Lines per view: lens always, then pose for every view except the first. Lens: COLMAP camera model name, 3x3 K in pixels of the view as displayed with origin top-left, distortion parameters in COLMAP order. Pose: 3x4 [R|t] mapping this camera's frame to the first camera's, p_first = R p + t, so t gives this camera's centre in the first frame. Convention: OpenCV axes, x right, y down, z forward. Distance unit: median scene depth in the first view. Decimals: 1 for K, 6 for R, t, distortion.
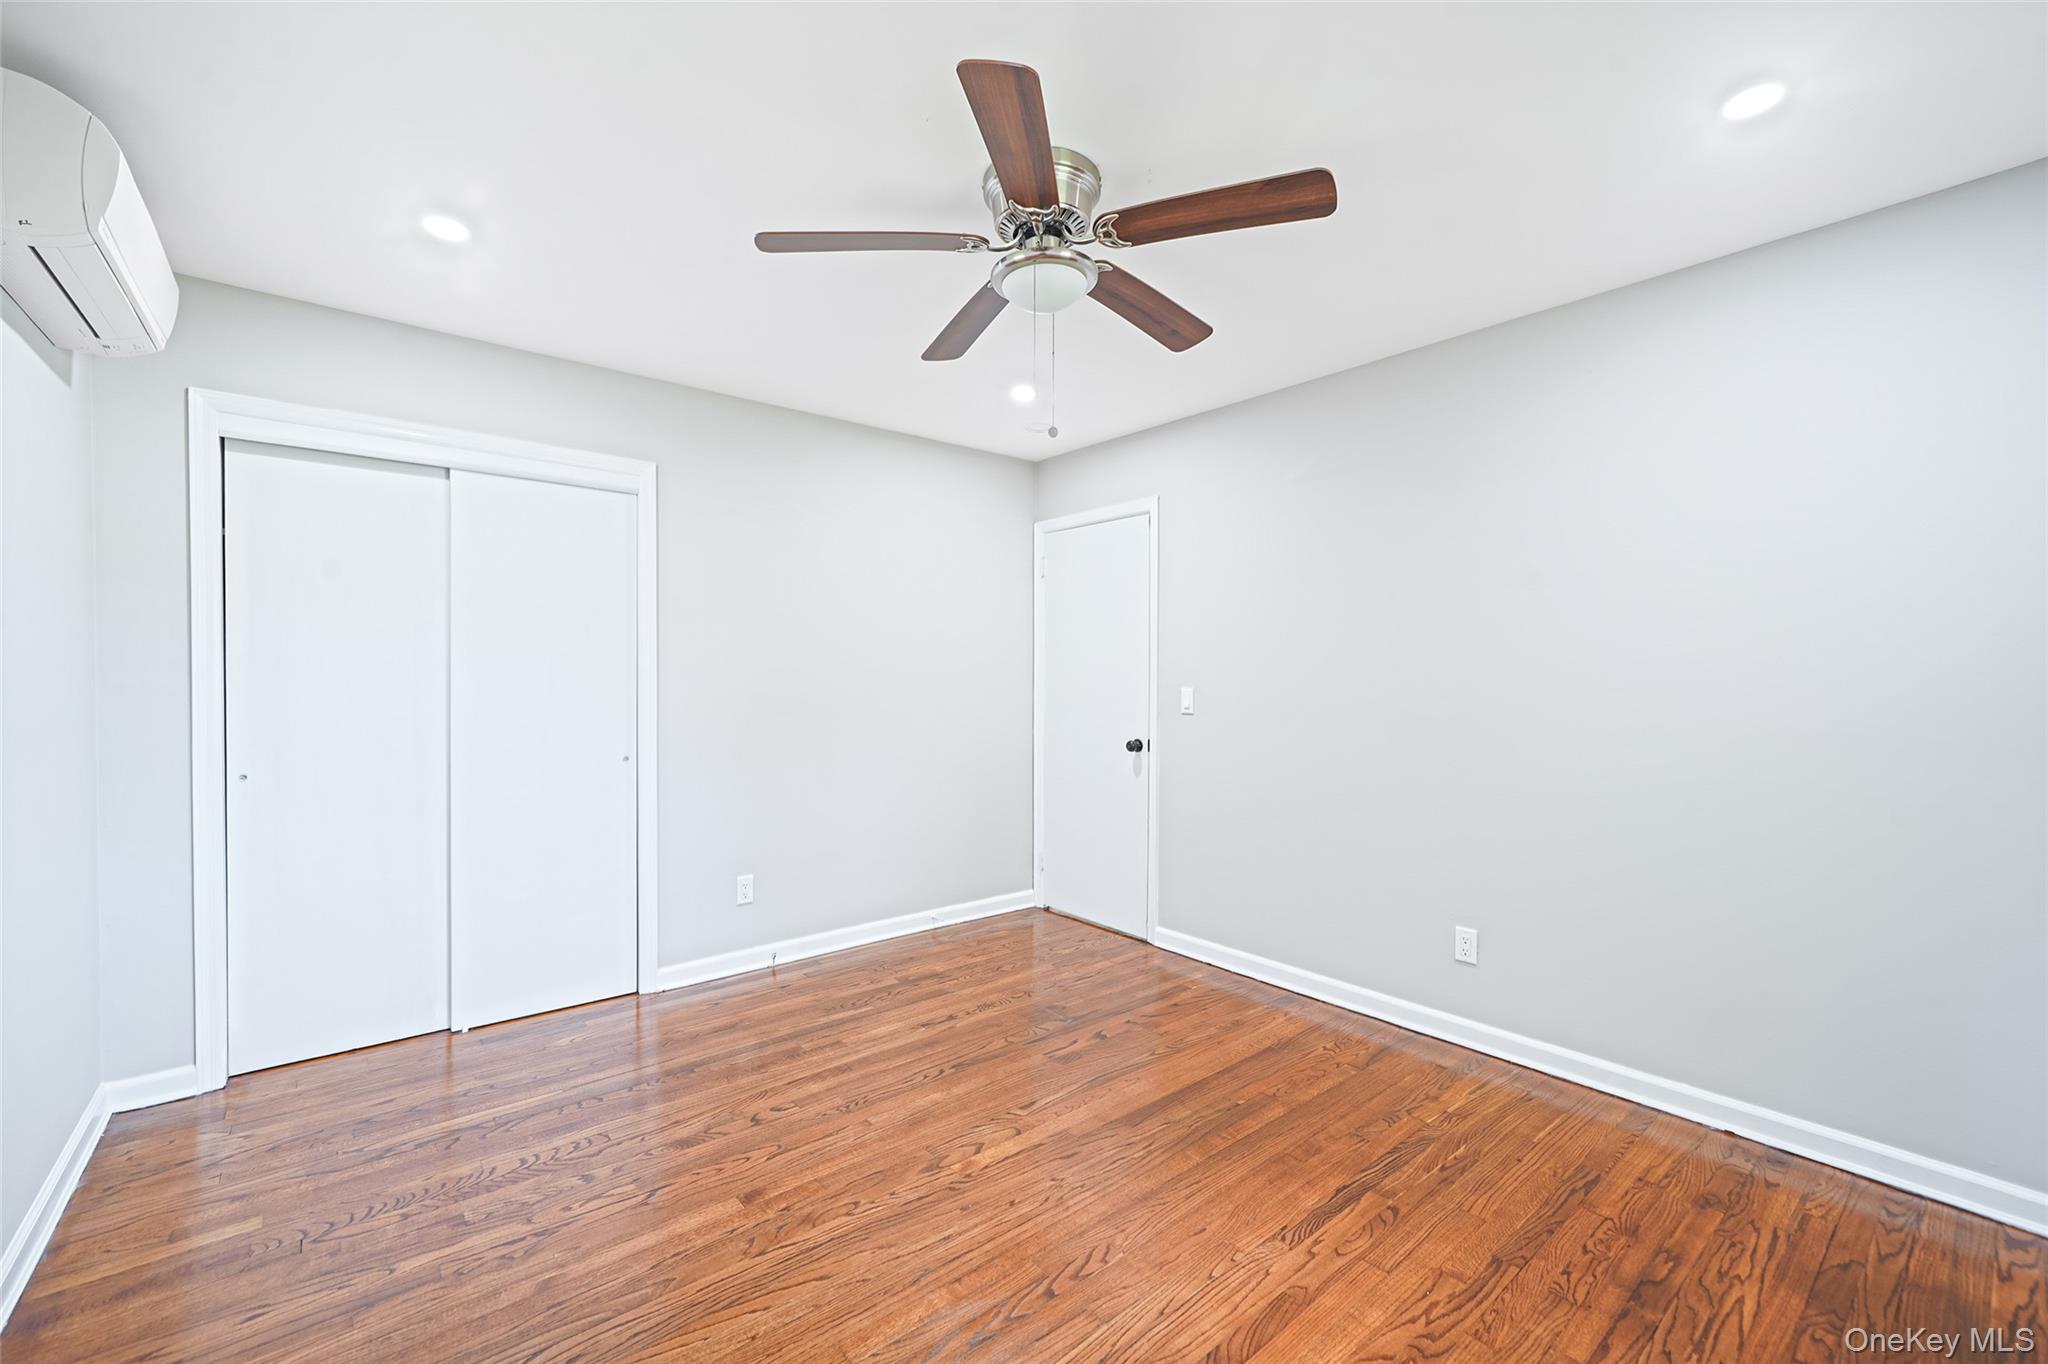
lens RADIAL K [[838.5, 0, 1023.1], [0, 838.5, 683.0], [0, 0, 1]] dist [0.001043, 0.000309]
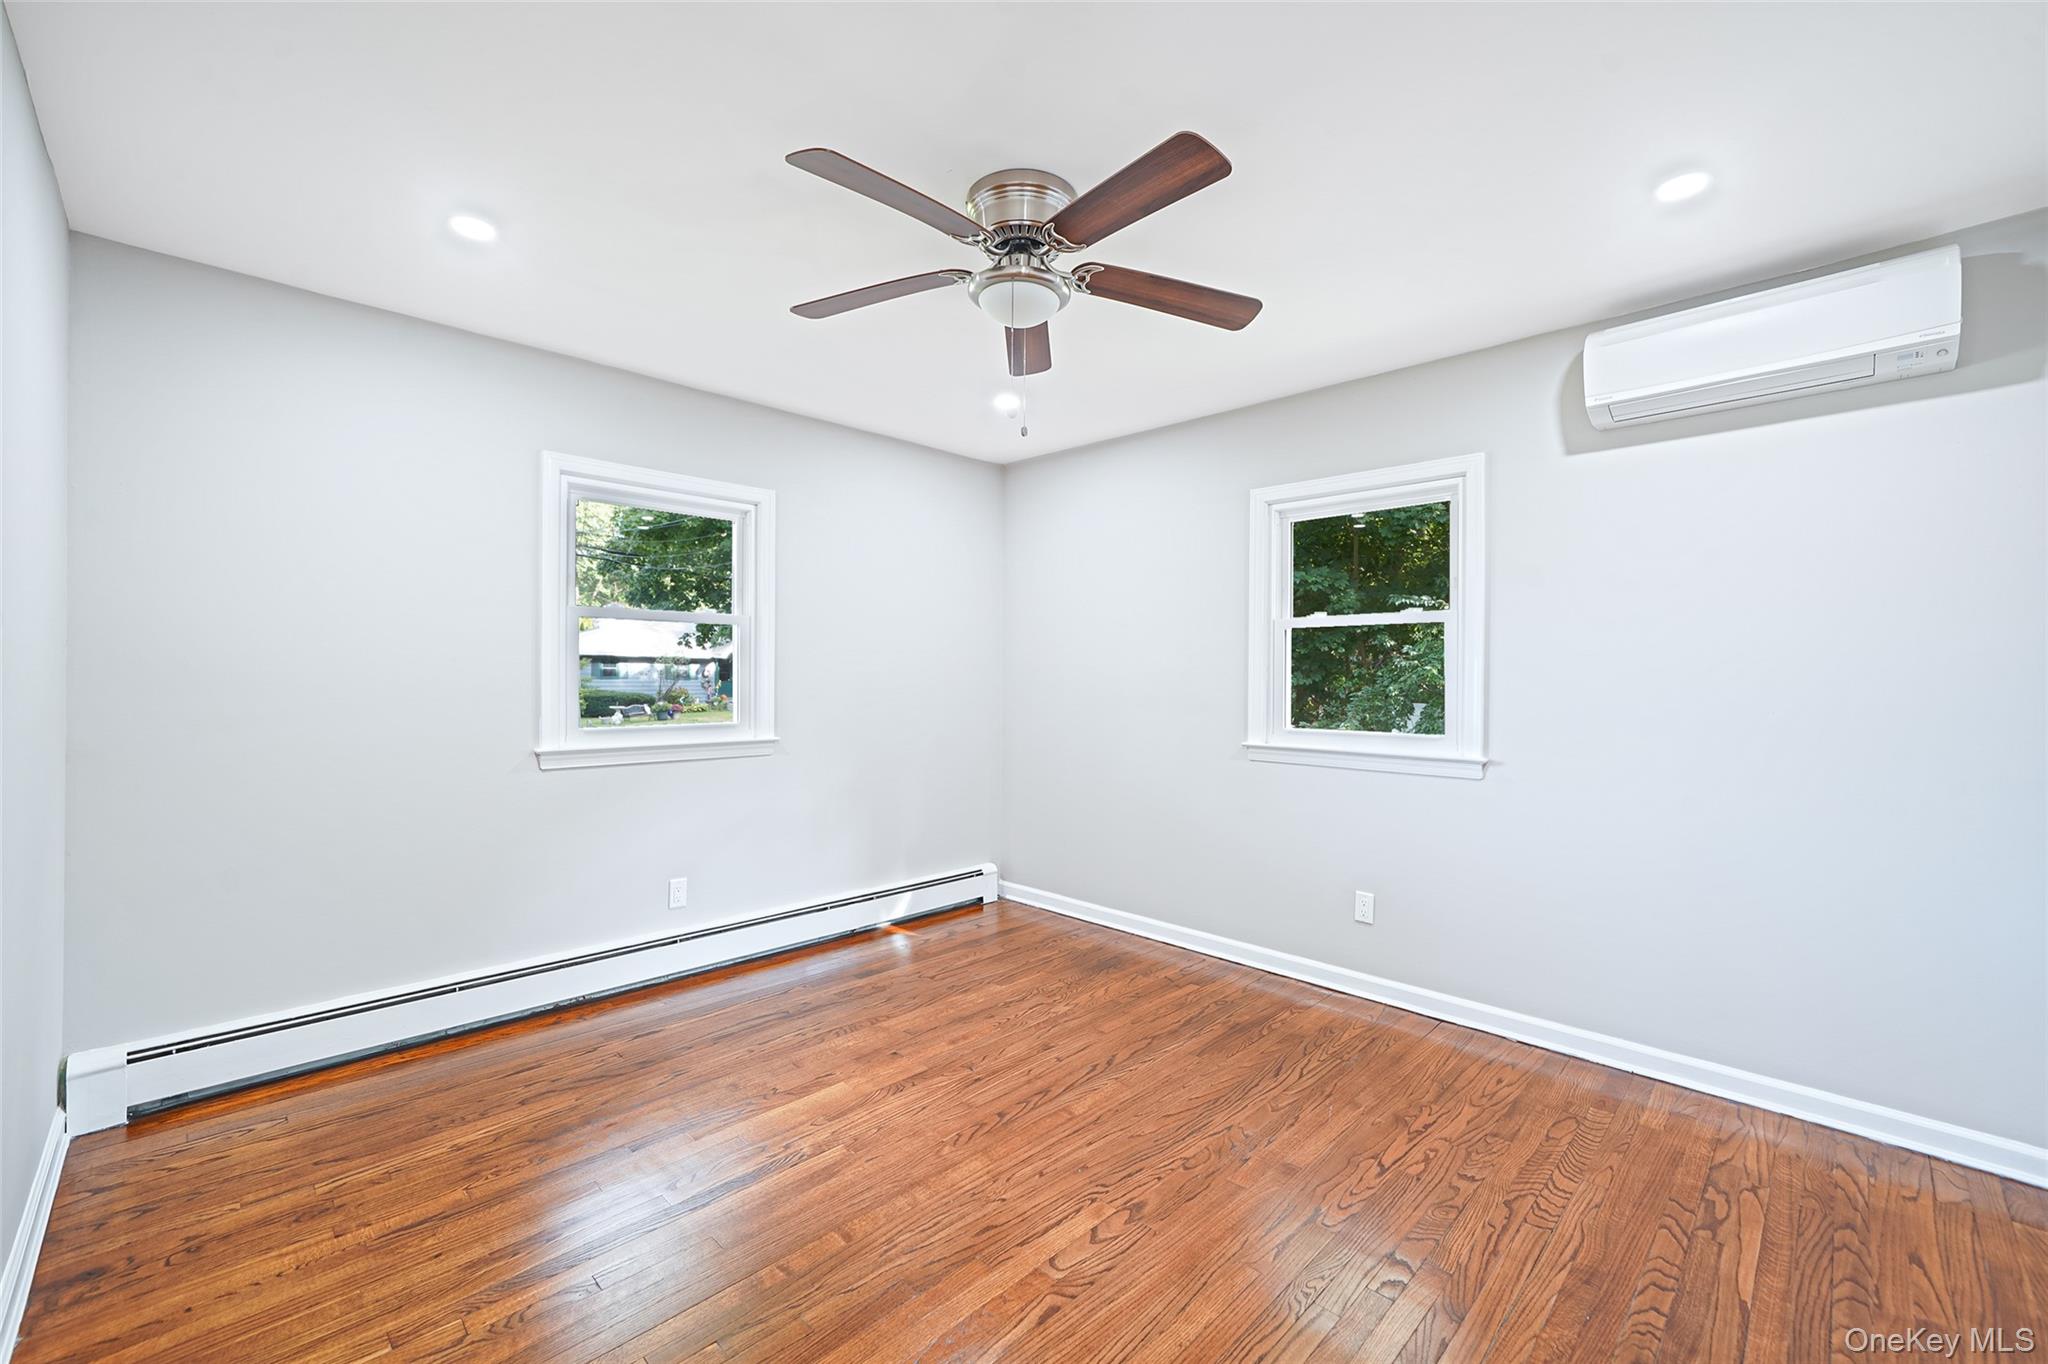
lens RADIAL K [[838.5, 0, 1026.1], [0, 838.5, 677.8], [0, 0, 1]] dist [0.001043, 0.000309]
pose [[-0.995060, -0.009442, -0.098828, 0.111703], [-0.010589, 0.999882, 0.011095, -0.012817], [0.098712, 0.012086, -0.995043, 1.973376]]
